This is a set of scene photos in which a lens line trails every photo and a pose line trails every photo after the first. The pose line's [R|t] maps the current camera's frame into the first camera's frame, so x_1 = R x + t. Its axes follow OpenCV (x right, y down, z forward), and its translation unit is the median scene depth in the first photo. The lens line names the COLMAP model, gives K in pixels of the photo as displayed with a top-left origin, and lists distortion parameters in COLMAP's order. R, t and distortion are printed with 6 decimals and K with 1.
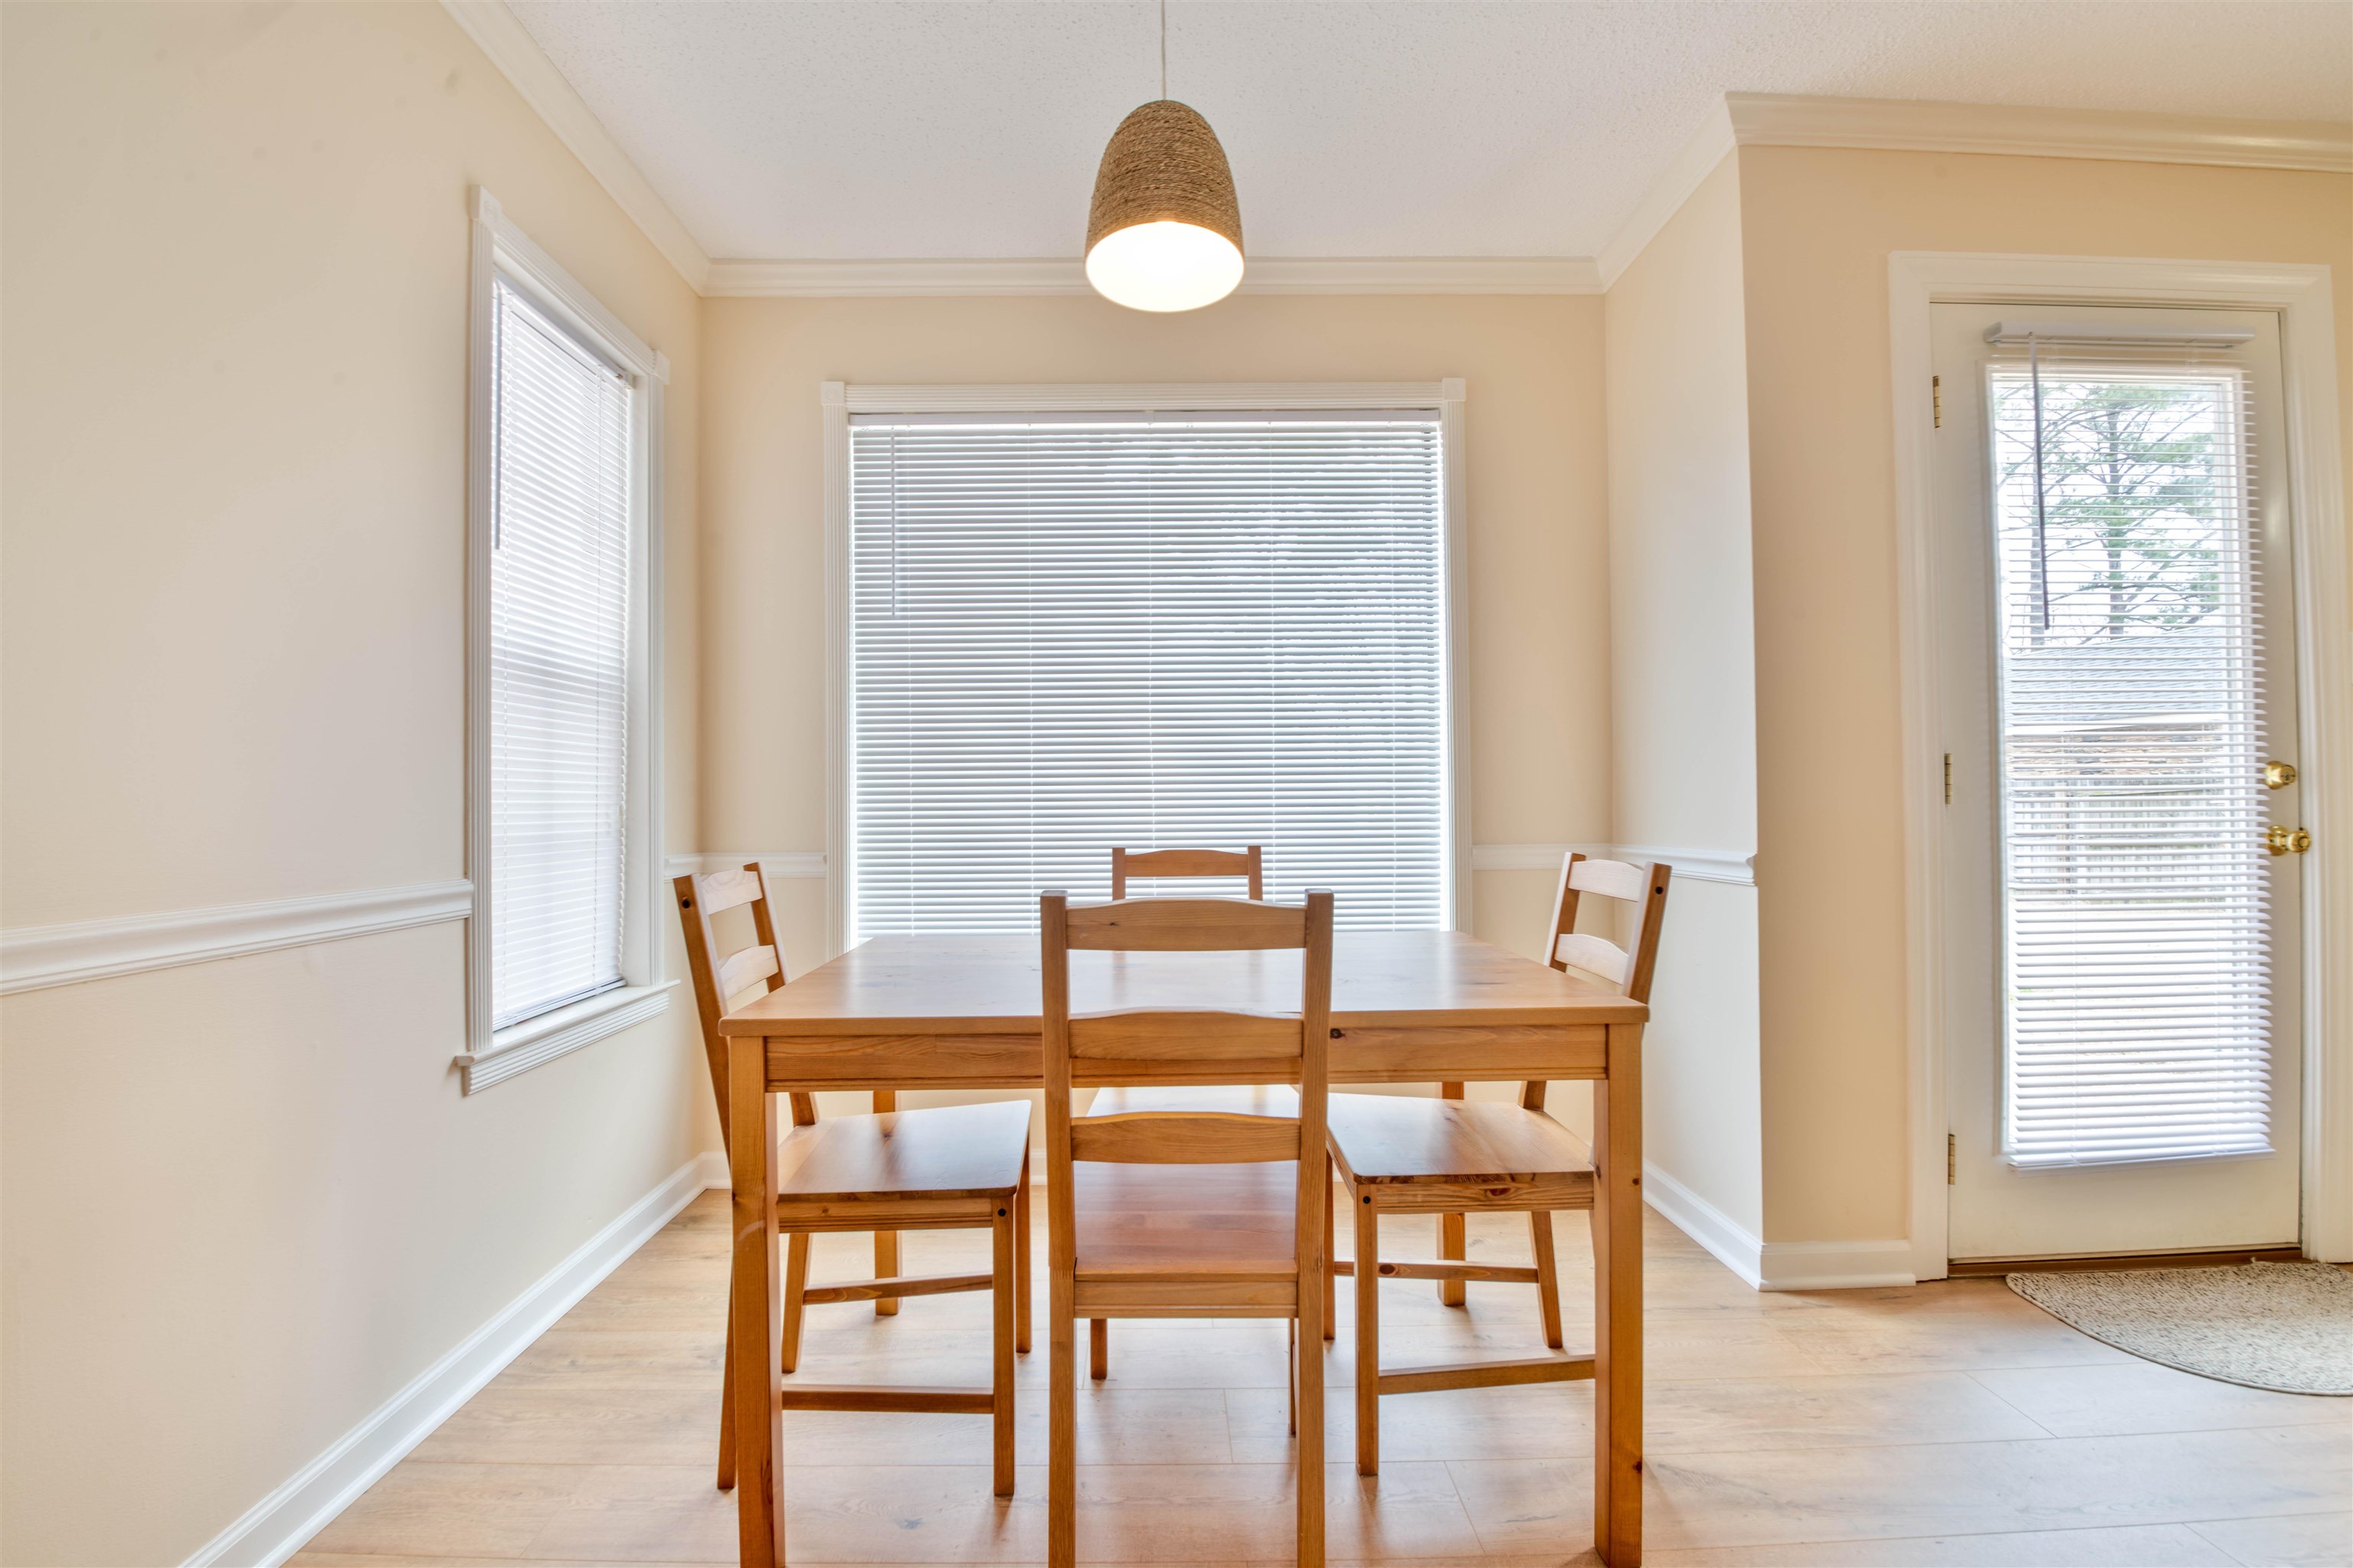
lens RADIAL K [[994.1, 0, 1157.7], [0, 994.1, 791.0], [0, 0, 1]] dist [-0.015515, -0.004541]
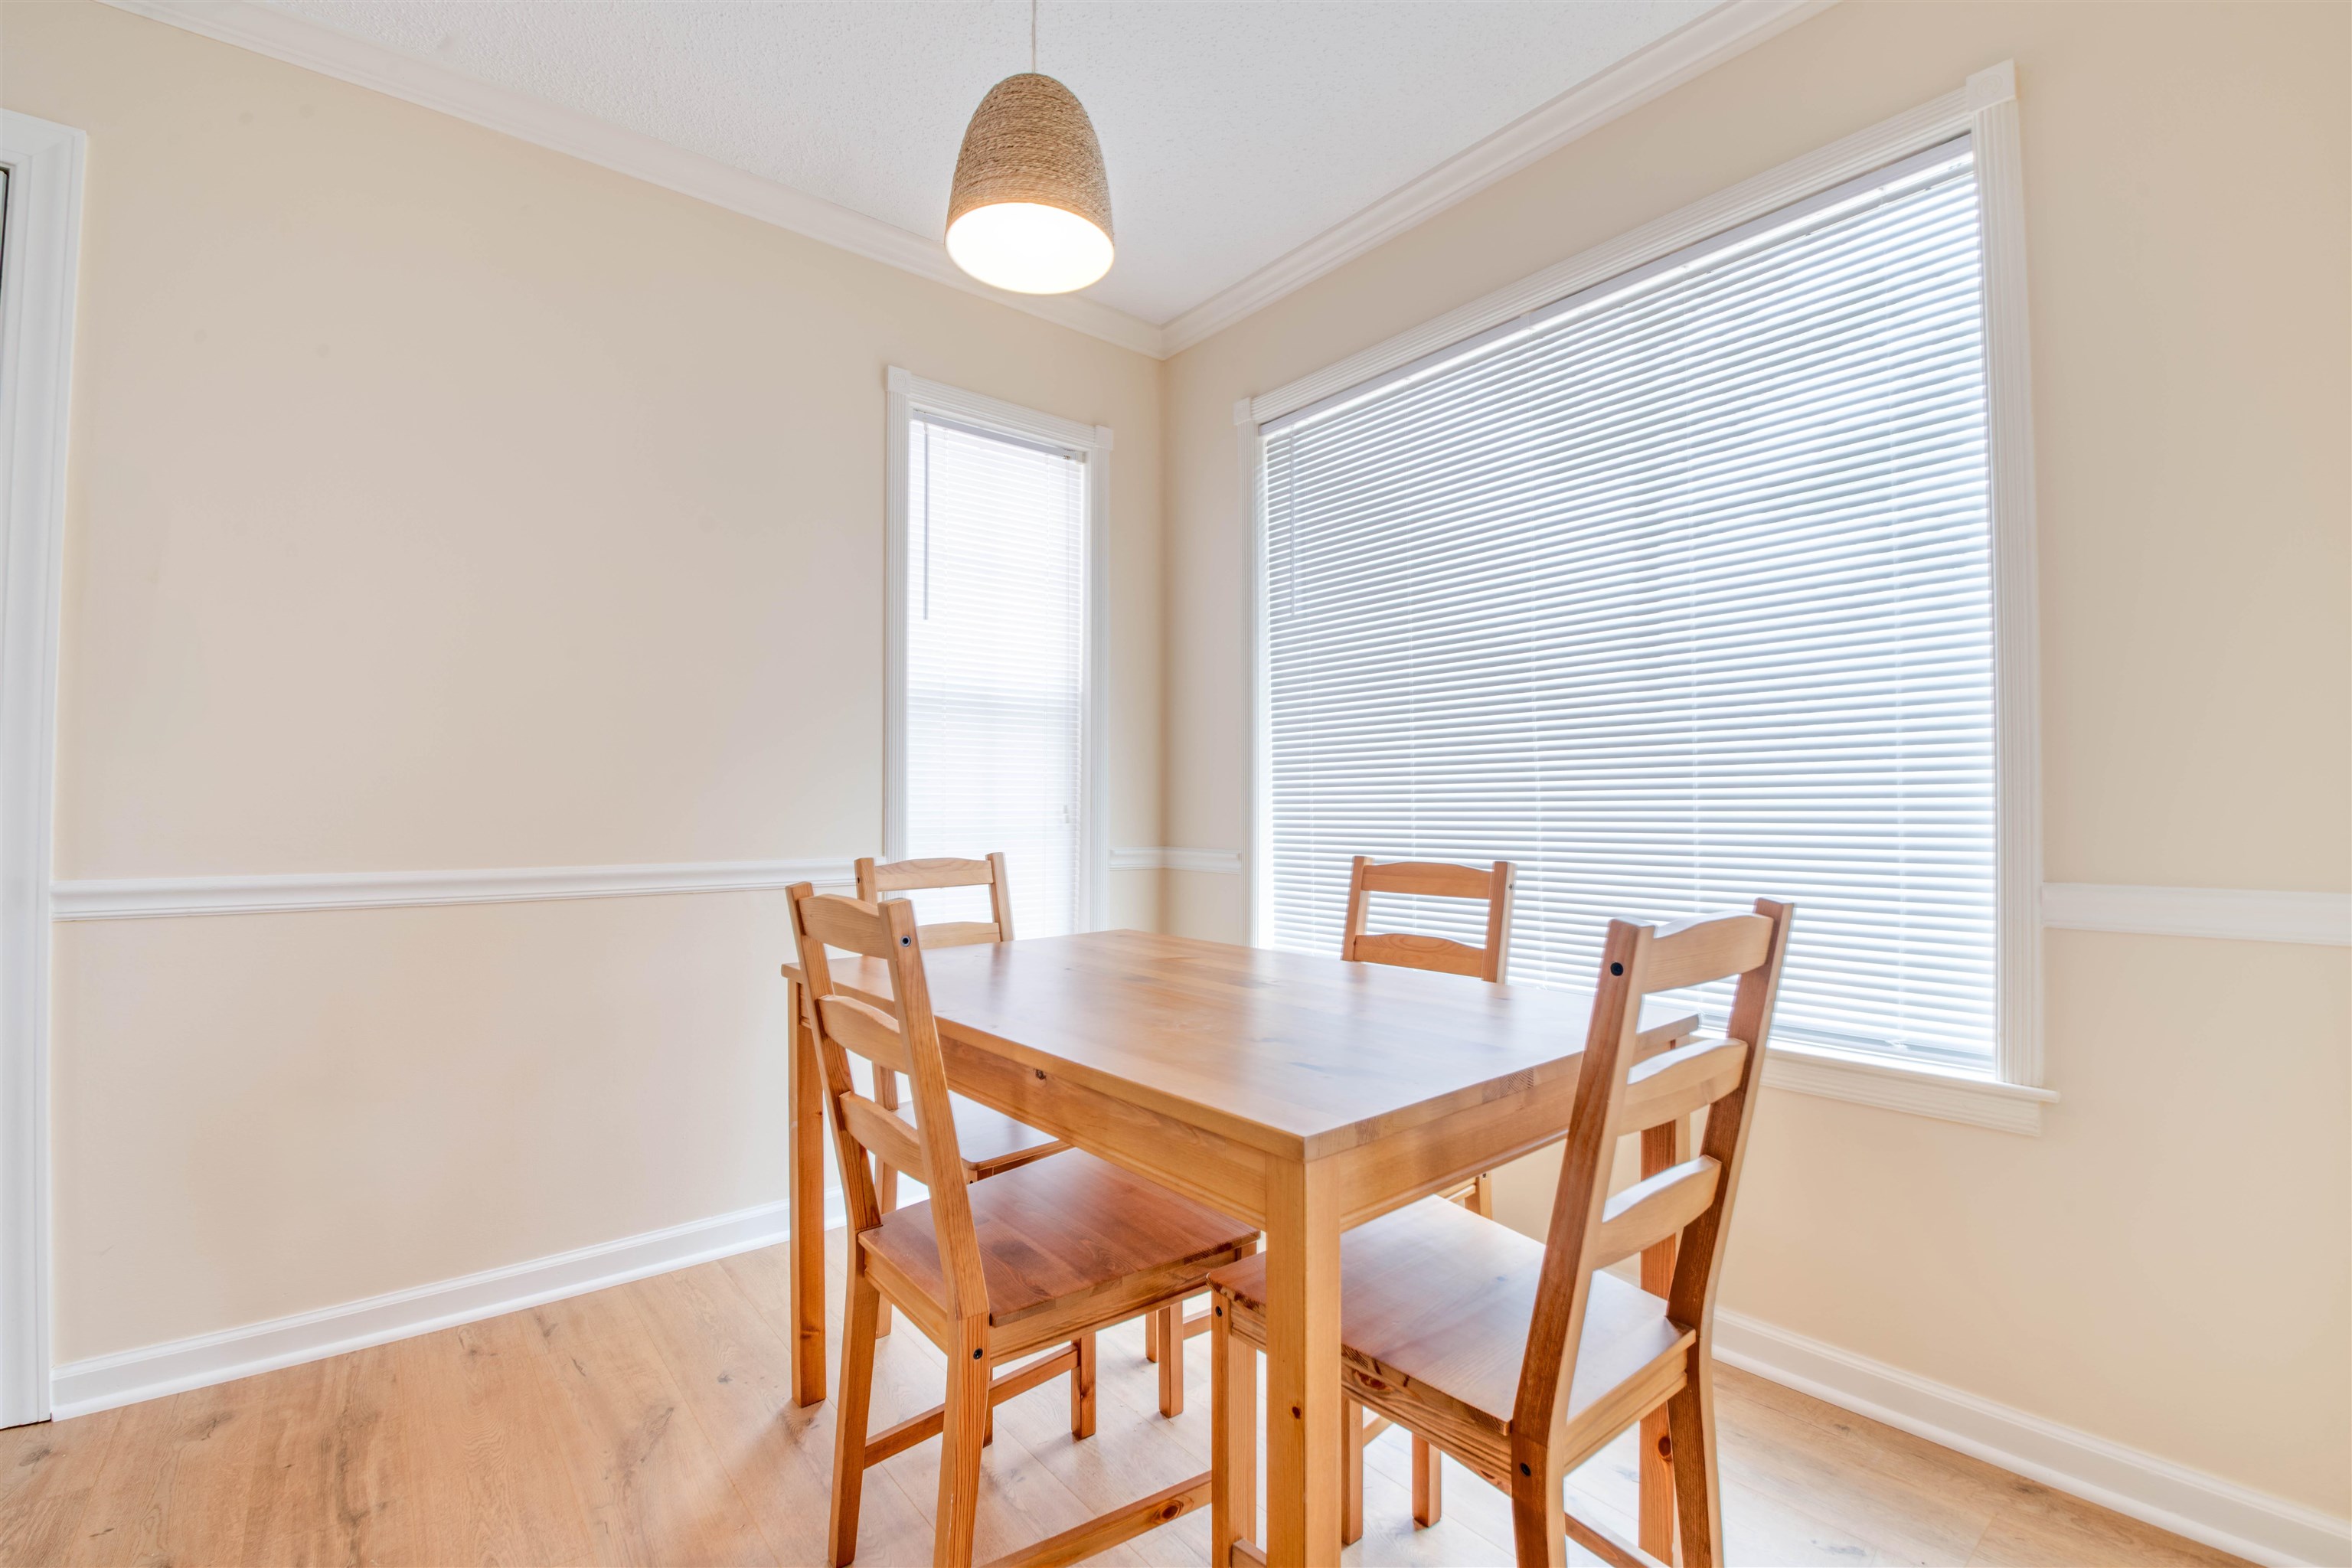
lens RADIAL K [[993.7, 0, 1069.3], [0, 993.7, 797.2], [0, 0, 1]] dist [-0.015515, -0.004541]
pose [[0.608521, -0.003196, -0.793531, 0.489867], [0.006880, 0.999976, 0.001248, 0.001850], [0.793508, -0.006218, 0.608528, 0.278163]]
